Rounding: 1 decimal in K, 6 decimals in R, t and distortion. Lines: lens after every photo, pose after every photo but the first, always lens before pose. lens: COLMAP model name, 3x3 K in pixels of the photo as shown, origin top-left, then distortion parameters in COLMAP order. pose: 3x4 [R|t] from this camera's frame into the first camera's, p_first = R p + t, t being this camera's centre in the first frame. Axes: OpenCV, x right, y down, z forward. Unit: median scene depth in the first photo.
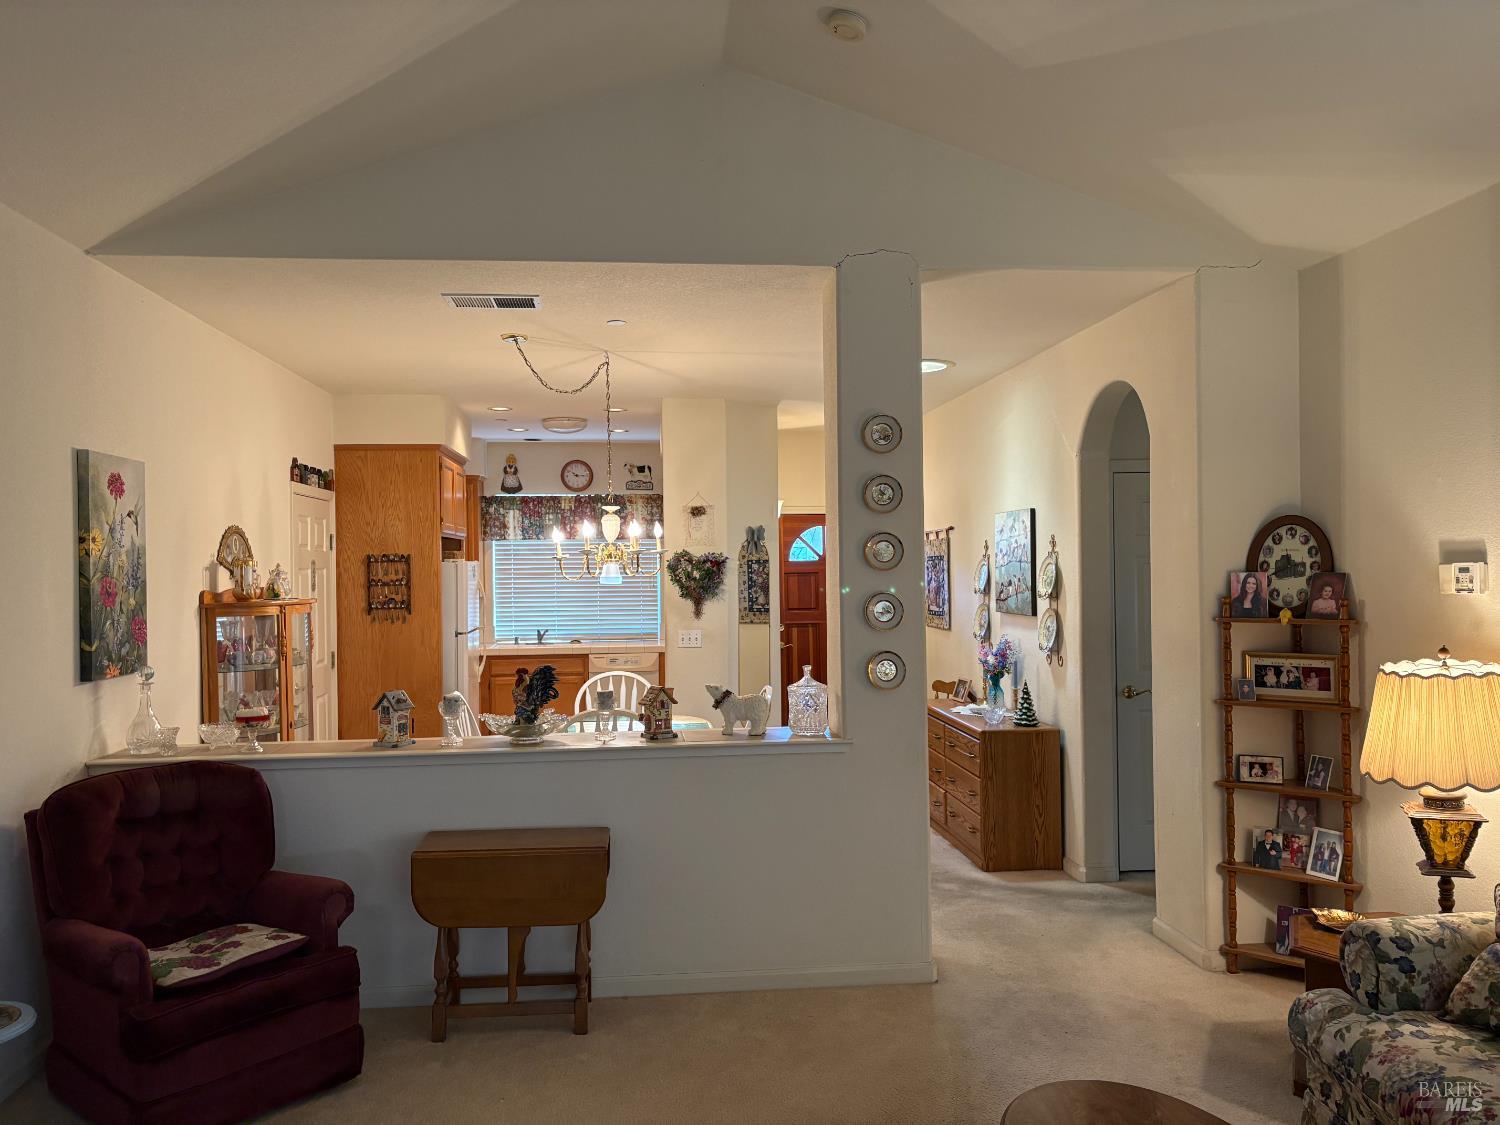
lens RADIAL K [[1119.7, 0, 741.7], [0, 1119.7, 566.9], [0, 0, 1]] dist [0.159583, -0.220422]
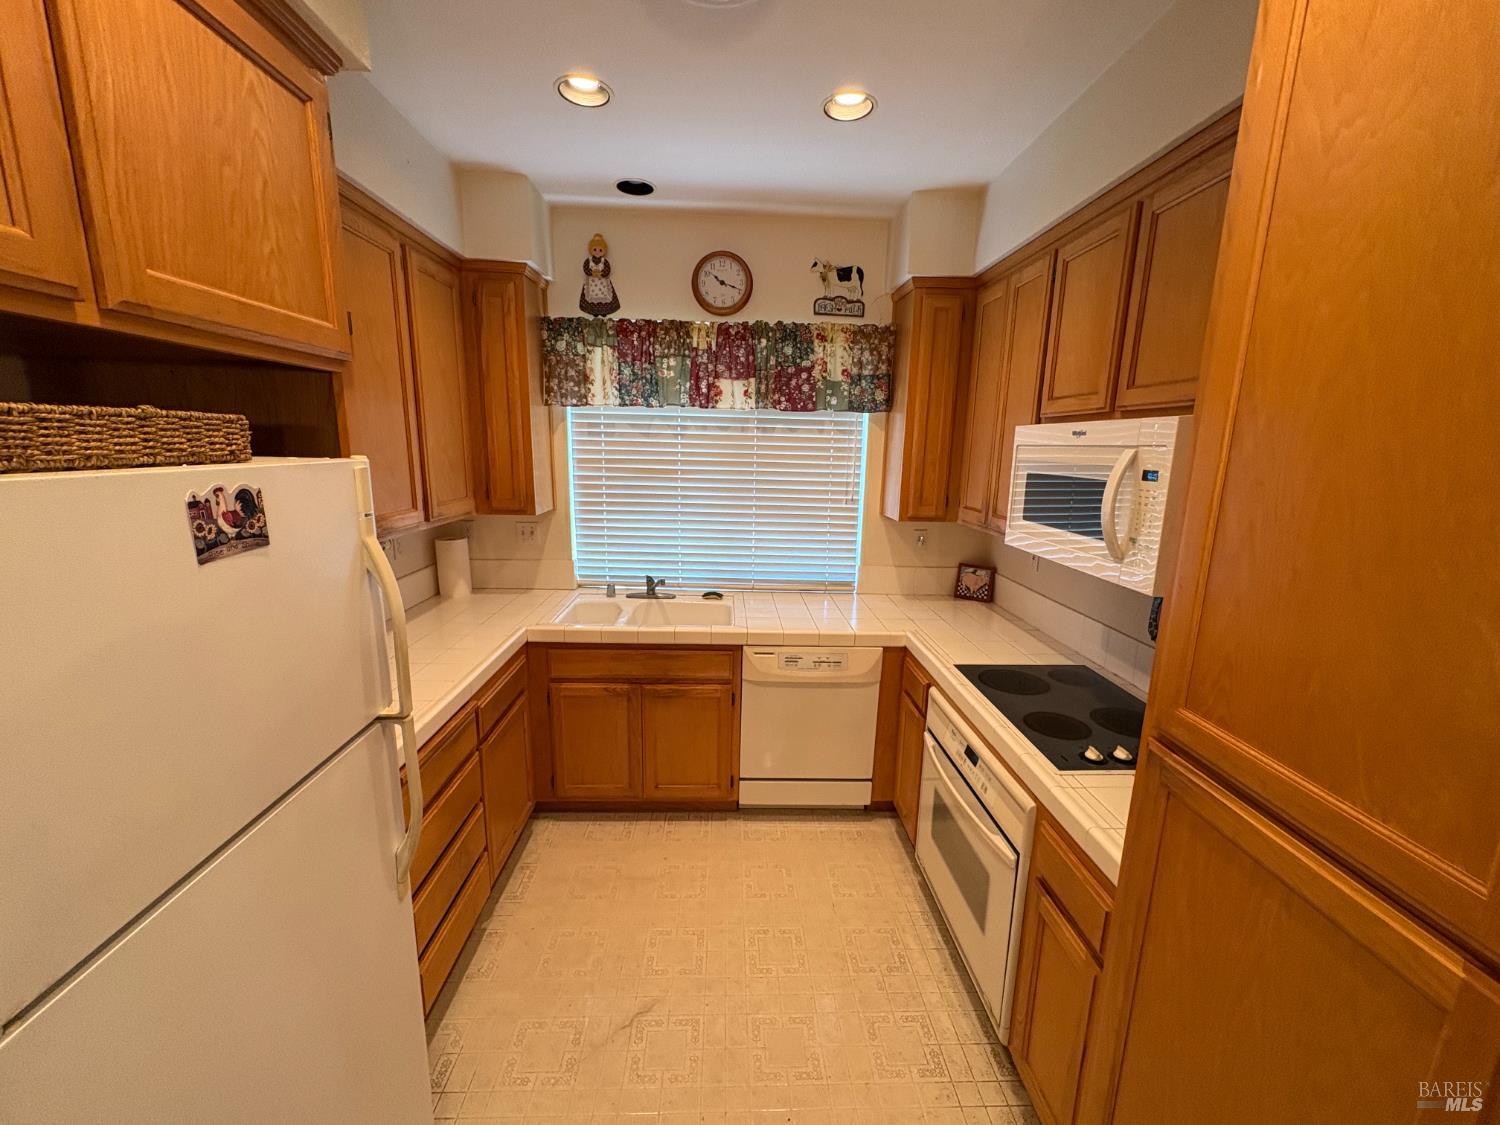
lens RADIAL K [[596.5, 0, 748.7], [0, 596.5, 561.8], [0, 0, 1]] dist [-0.002344, 0.000370]
pose [[0.997775, 0.043733, -0.050323, -0.115812], [-0.033151, 0.980312, 0.194653, -0.008837], [0.057845, -0.192551, 0.979580, 0.711604]]
